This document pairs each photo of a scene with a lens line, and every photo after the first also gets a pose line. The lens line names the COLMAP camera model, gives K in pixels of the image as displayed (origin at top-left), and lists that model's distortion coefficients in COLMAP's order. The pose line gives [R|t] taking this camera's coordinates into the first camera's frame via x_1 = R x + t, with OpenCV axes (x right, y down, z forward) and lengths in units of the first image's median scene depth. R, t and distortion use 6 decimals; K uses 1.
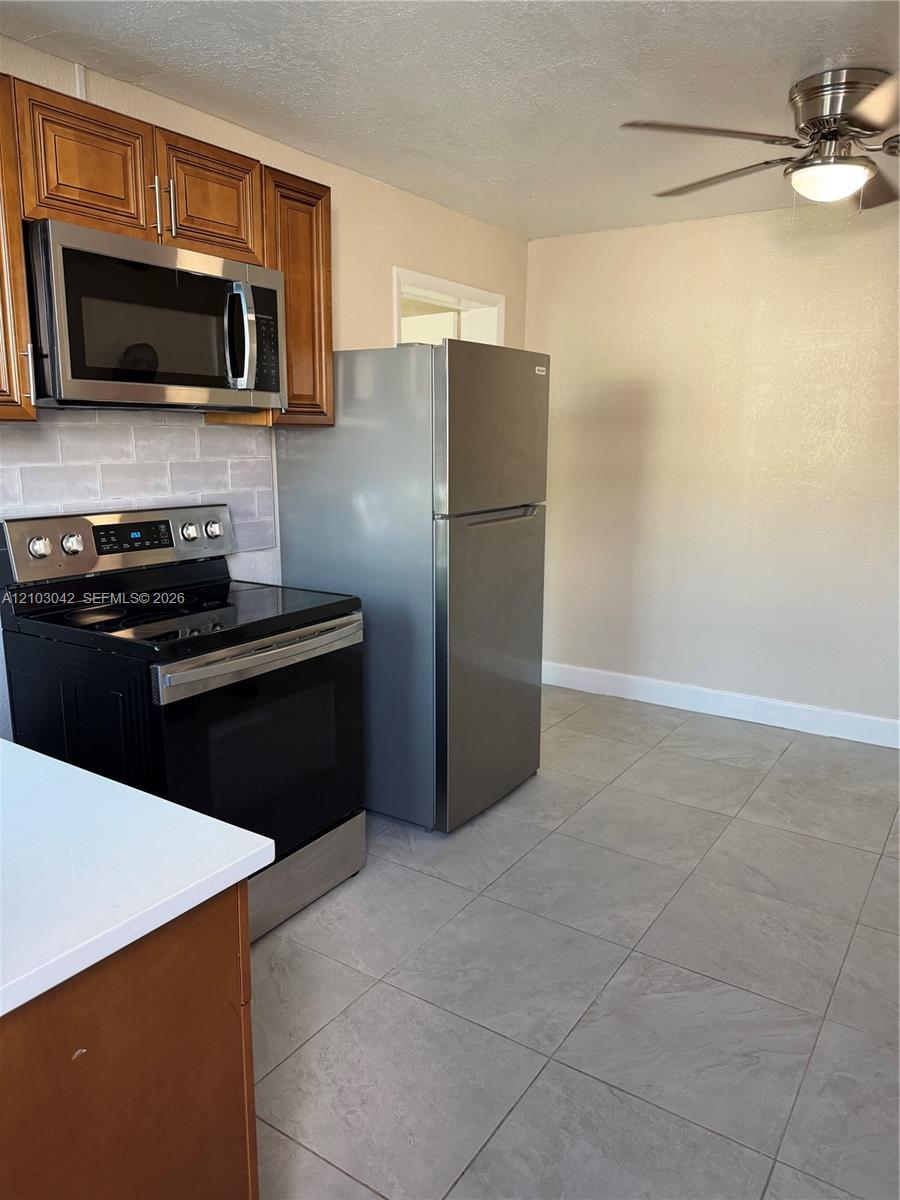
lens RADIAL K [[843.4, 0, 450.0], [0, 843.4, 600.0], [0, 0, 1]] dist [0.107913, -0.113670]
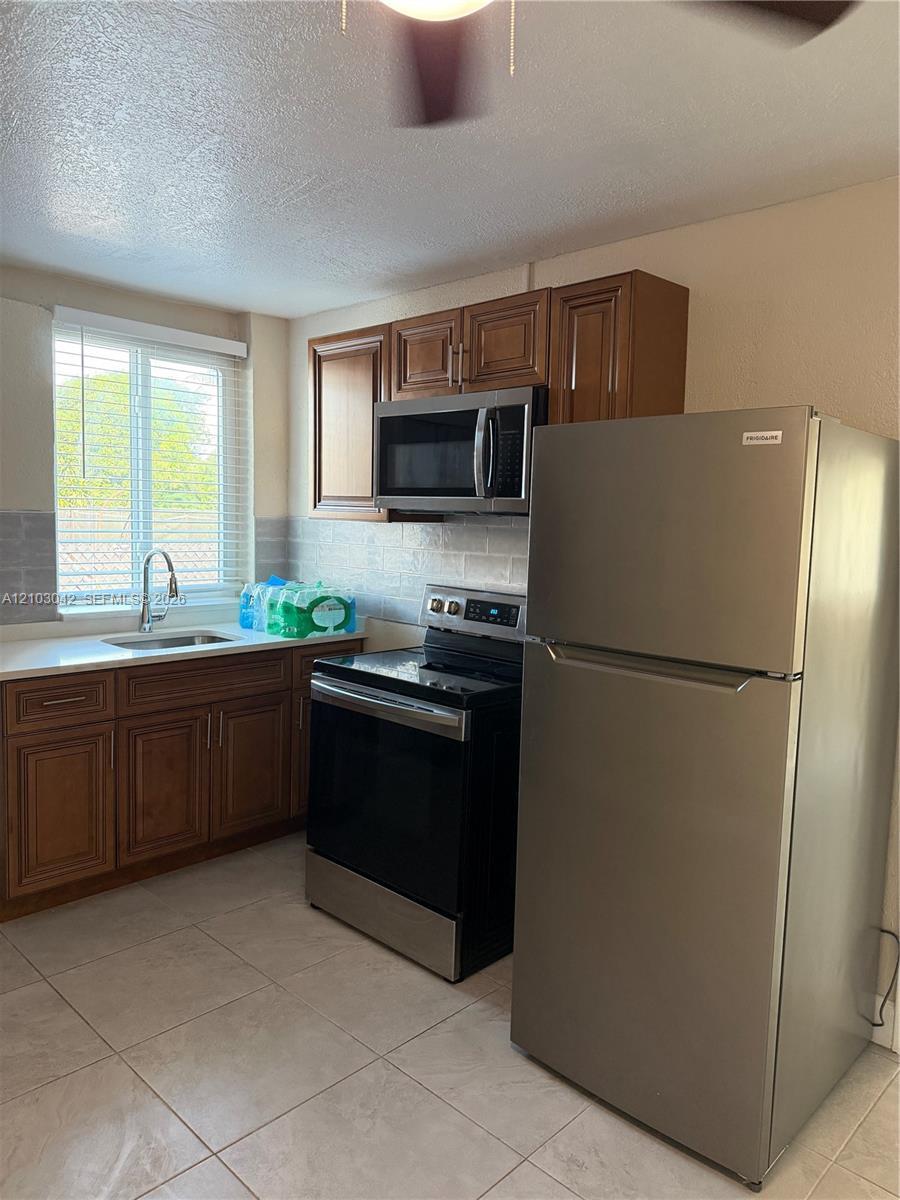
lens RADIAL K [[843.4, 0, 450.0], [0, 843.4, 600.0], [0, 0, 1]] dist [0.107913, -0.113670]
pose [[-0.184016, 0.083528, -0.979368, 0.806463], [-0.227706, 0.965655, 0.125143, -0.218130], [0.956184, 0.246036, -0.158676, 1.052297]]
